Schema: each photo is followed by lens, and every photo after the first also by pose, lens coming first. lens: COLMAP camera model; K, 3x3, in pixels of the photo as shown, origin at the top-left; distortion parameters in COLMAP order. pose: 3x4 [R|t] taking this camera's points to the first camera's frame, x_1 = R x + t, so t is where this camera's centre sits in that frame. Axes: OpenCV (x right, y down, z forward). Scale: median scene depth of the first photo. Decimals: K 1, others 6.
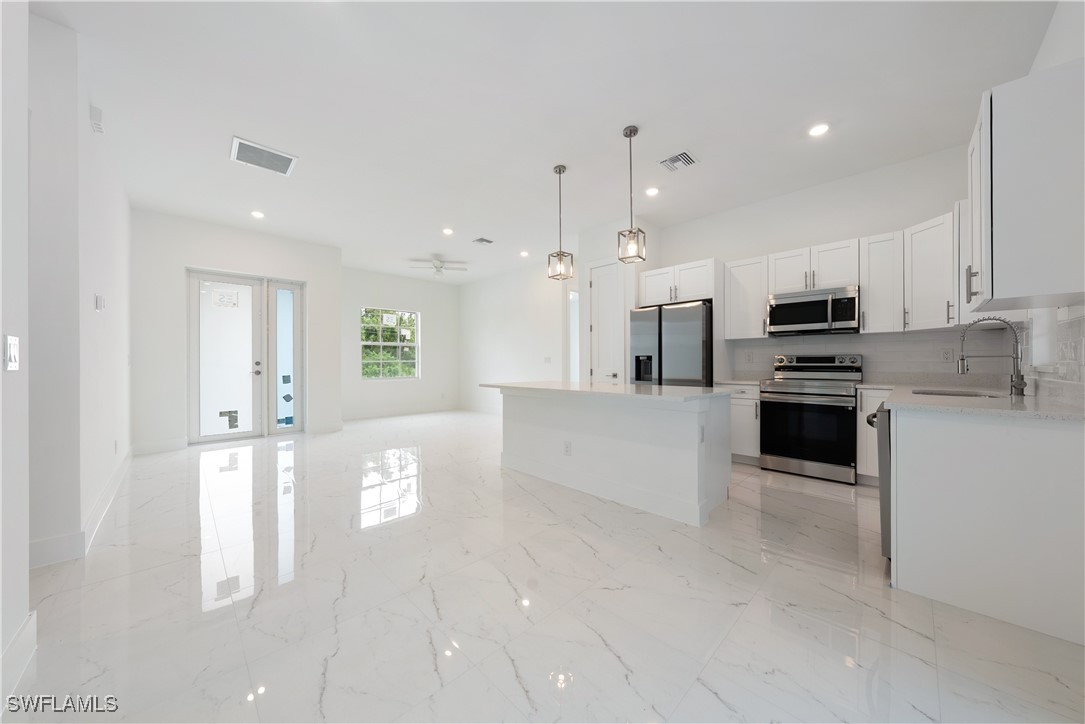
lens RADIAL K [[369.9, 0, 539.4], [0, 369.9, 362.3], [0, 0, 1]] dist [-0.005548, 0.000559]
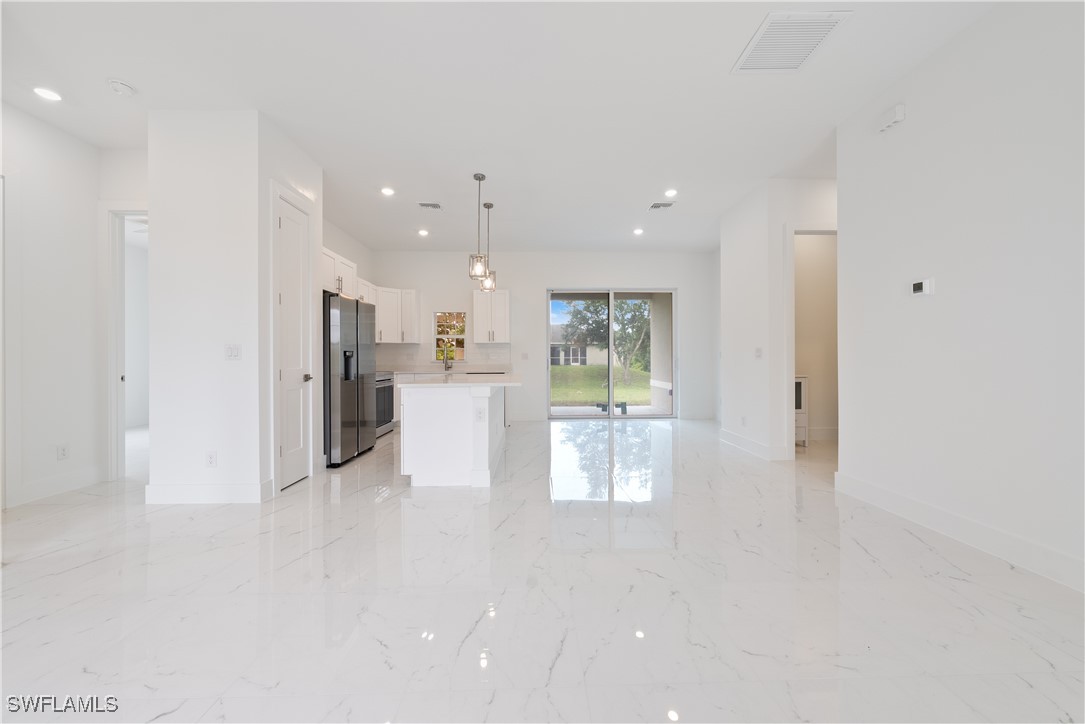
lens RADIAL K [[390.2, 0, 535.7], [0, 390.2, 360.4], [0, 0, 1]] dist [0.000798, 0.000277]
pose [[-0.724127, 0.005914, 0.689641, -0.581485], [0.009921, 0.999949, 0.001842, 0.005887], [-0.689595, 0.008176, -0.724149, 1.191715]]
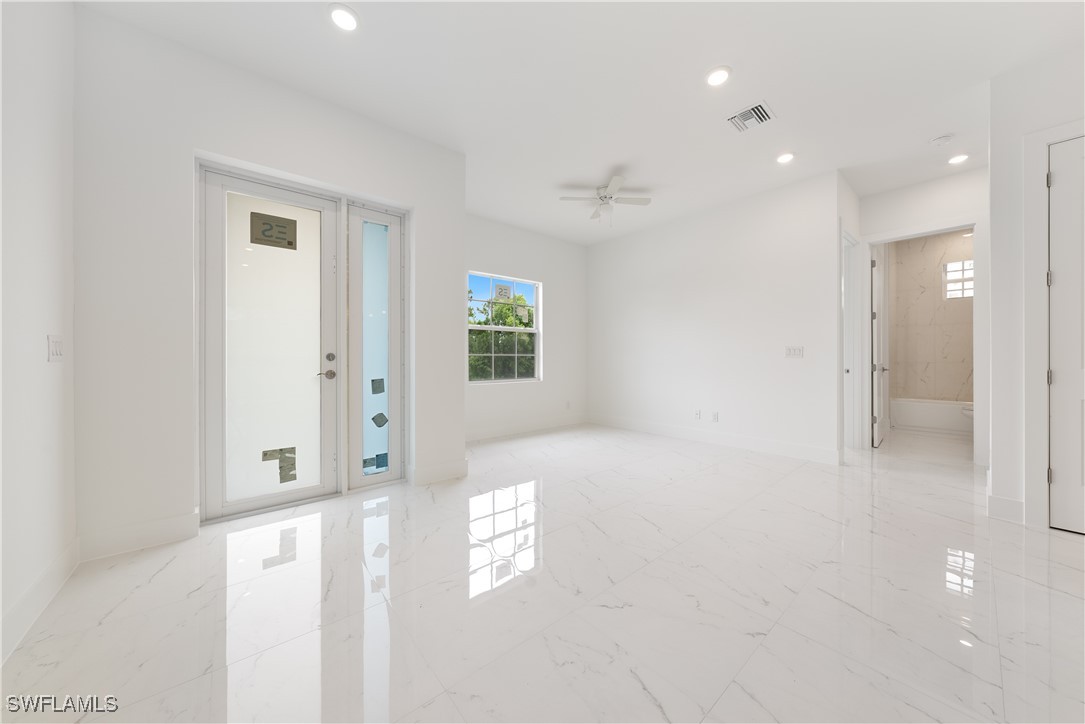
lens RADIAL K [[369.9, 0, 537.4], [0, 369.9, 358.4], [0, 0, 1]] dist [-0.005548, 0.000559]
pose [[0.996712, 0.002645, -0.080978, -0.446343], [-0.002372, 0.999991, 0.003468, 0.002648], [0.080987, -0.003264, 0.996710, 0.520129]]
